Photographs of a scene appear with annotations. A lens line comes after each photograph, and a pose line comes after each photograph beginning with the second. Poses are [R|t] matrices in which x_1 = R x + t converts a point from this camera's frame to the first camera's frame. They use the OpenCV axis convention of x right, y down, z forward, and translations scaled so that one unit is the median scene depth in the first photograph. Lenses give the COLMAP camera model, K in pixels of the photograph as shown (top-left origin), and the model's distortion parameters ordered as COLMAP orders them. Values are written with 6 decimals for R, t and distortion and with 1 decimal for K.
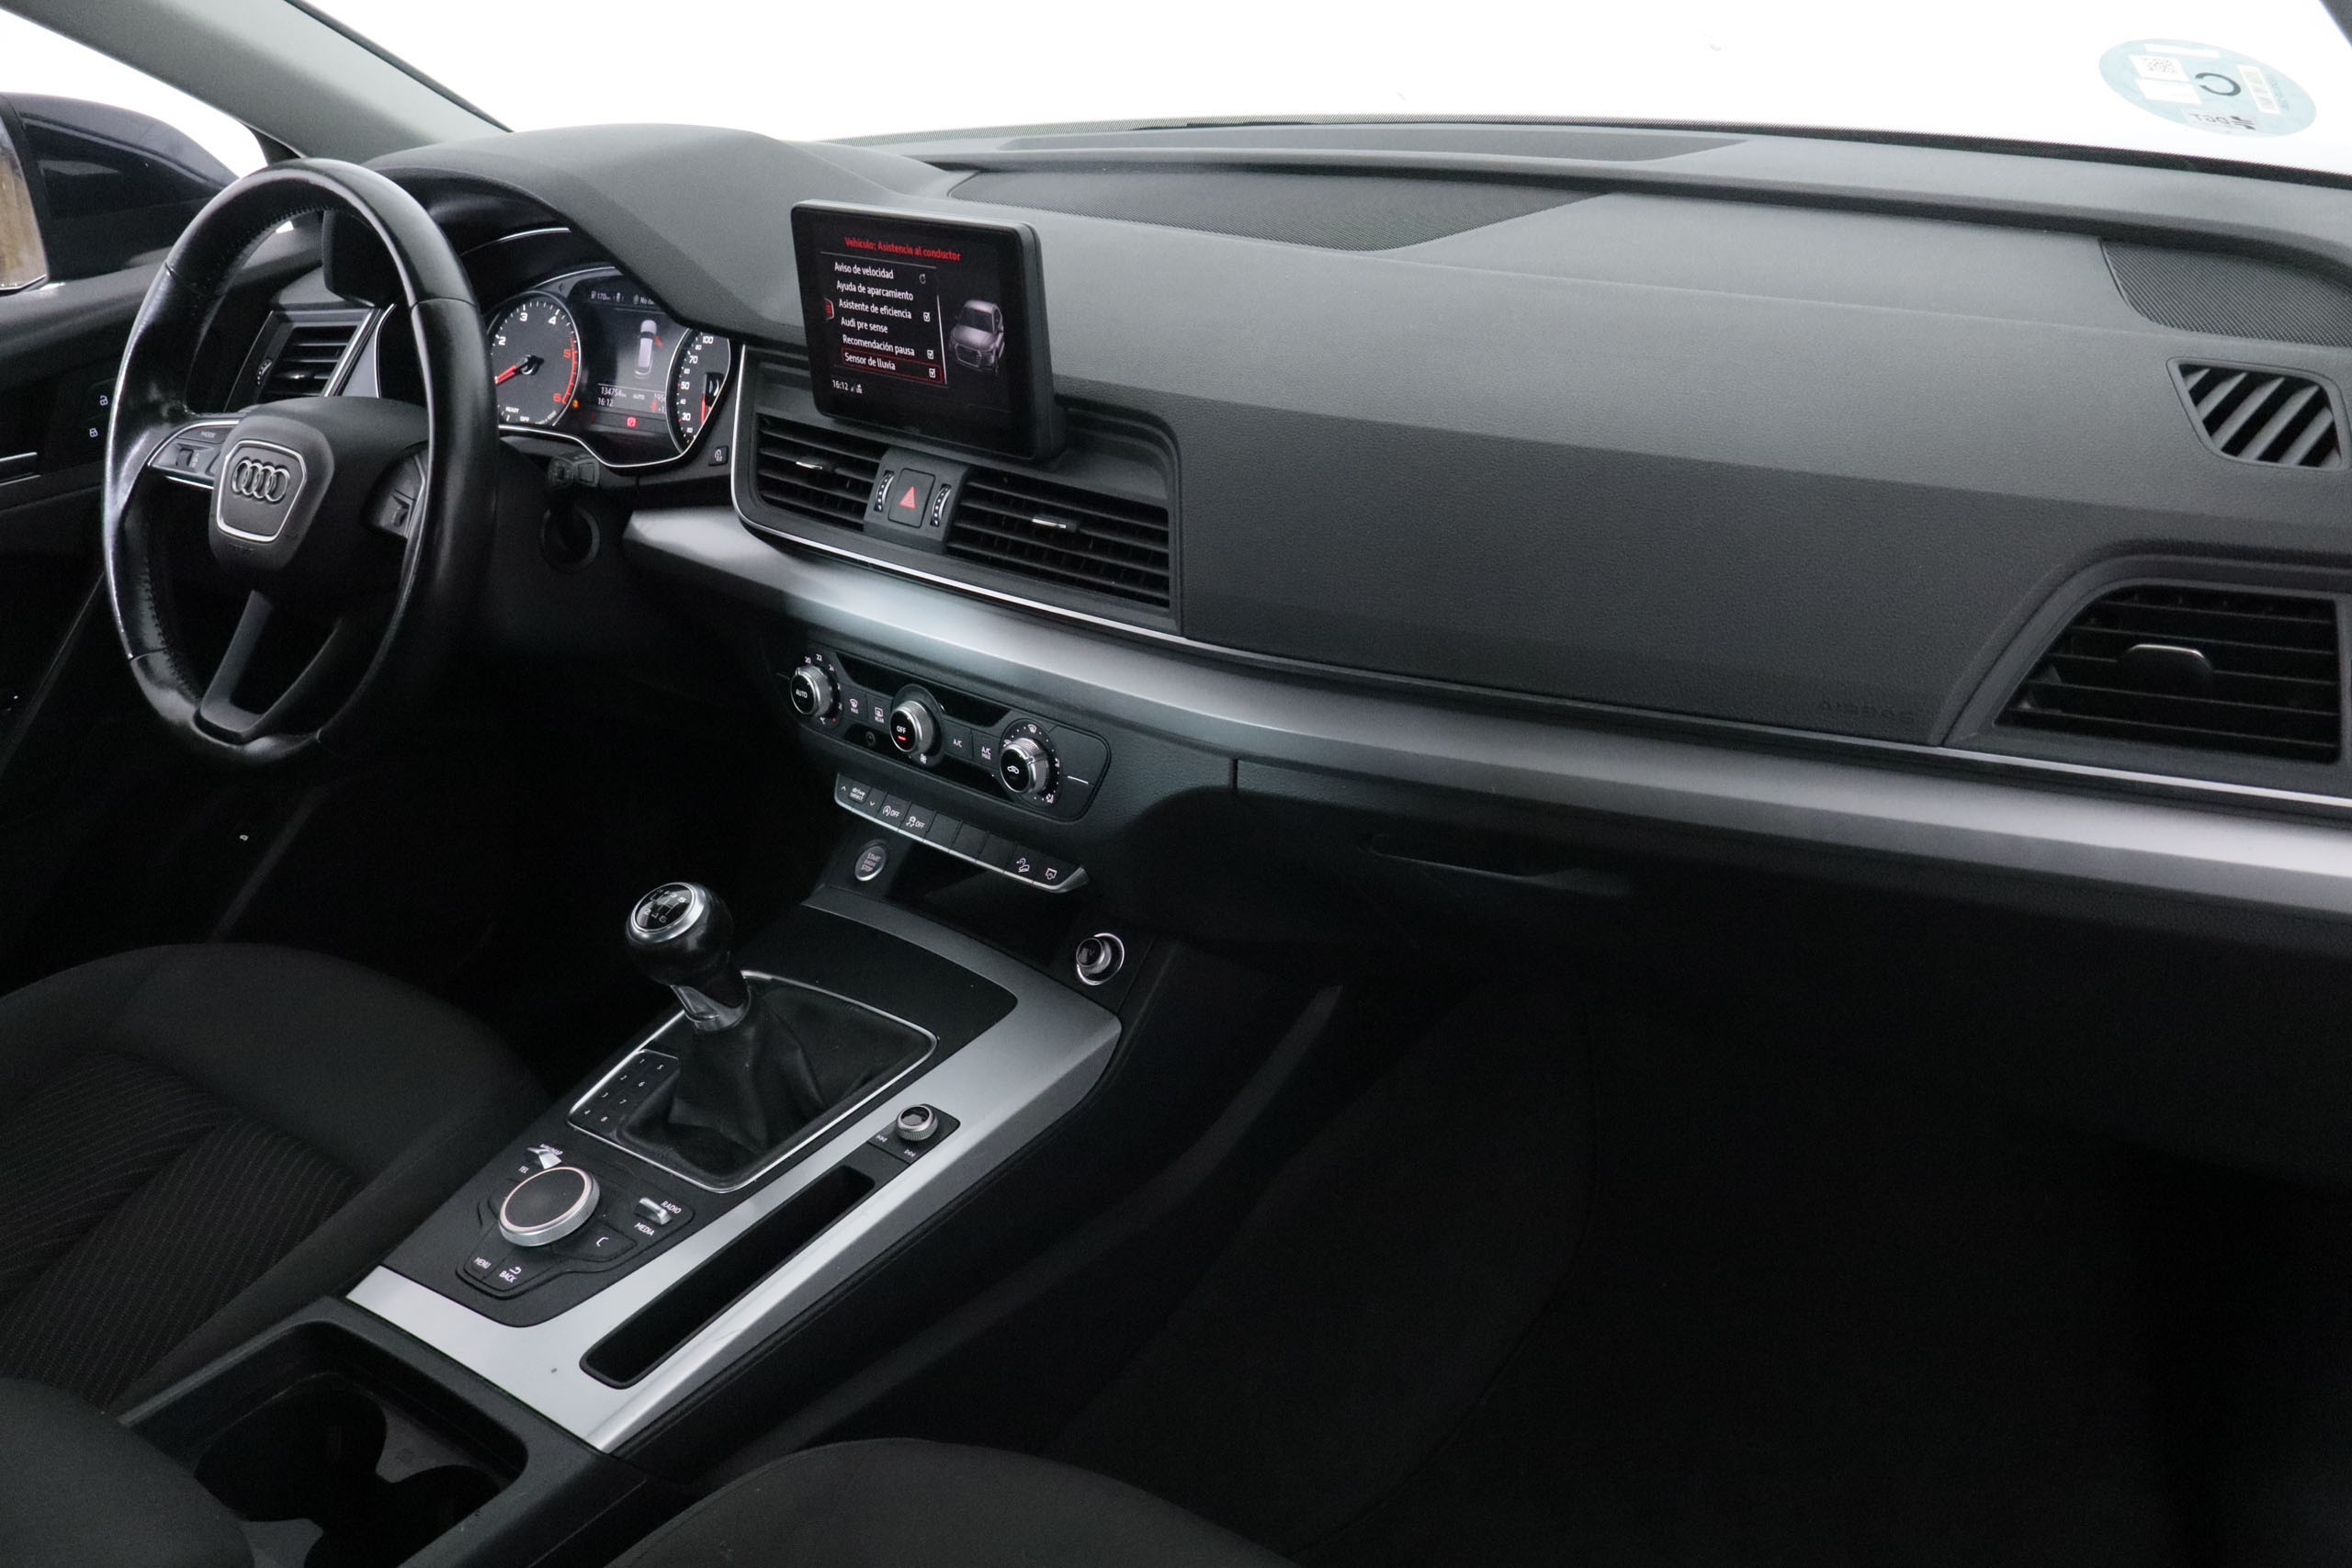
lens RADIAL K [[1997.1, 0, 1176.0], [0, 1997.1, 784.0], [0, 0, 1]] dist [-0.006923, -0.007472]
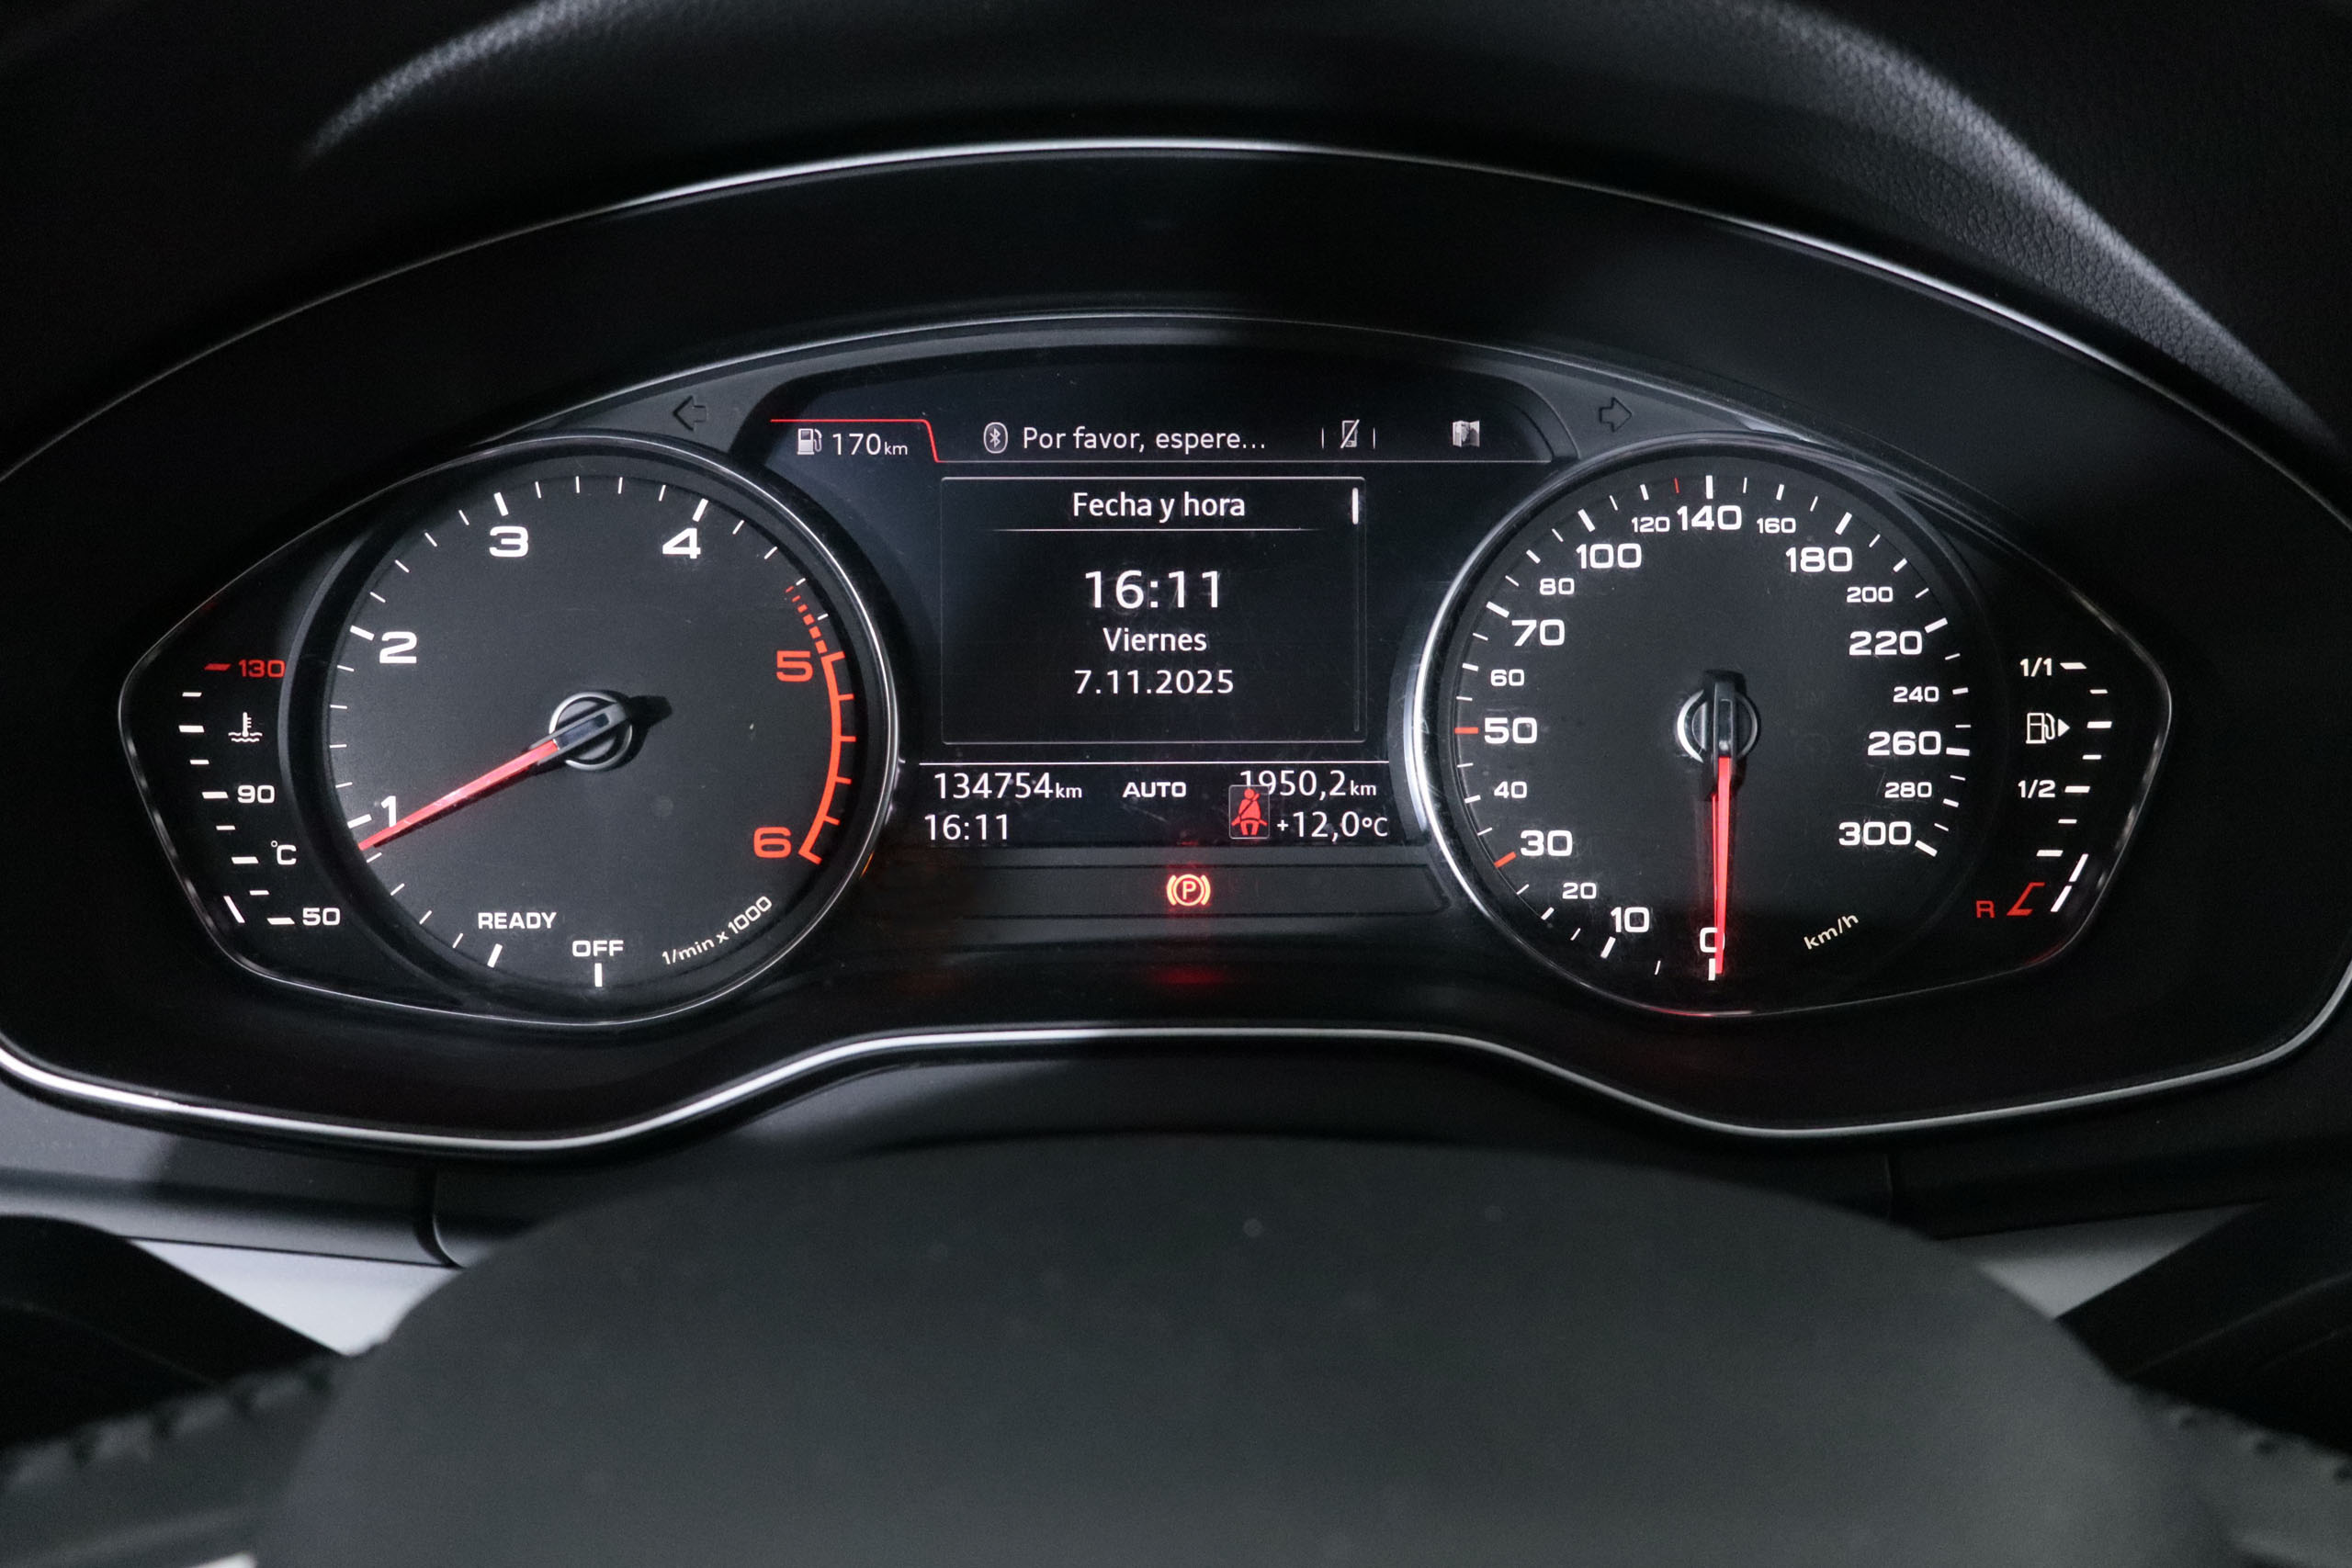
lens RADIAL K [[1997.1, 0, 1176.0], [0, 1997.1, 784.0], [0, 0, 1]] dist [-0.006923, -0.007472]
pose [[0.777768, -0.167586, 0.605799, -0.546347], [0.199919, 0.979707, 0.014353, -0.251903], [-0.595911, 0.109948, 0.795489, 0.995890]]
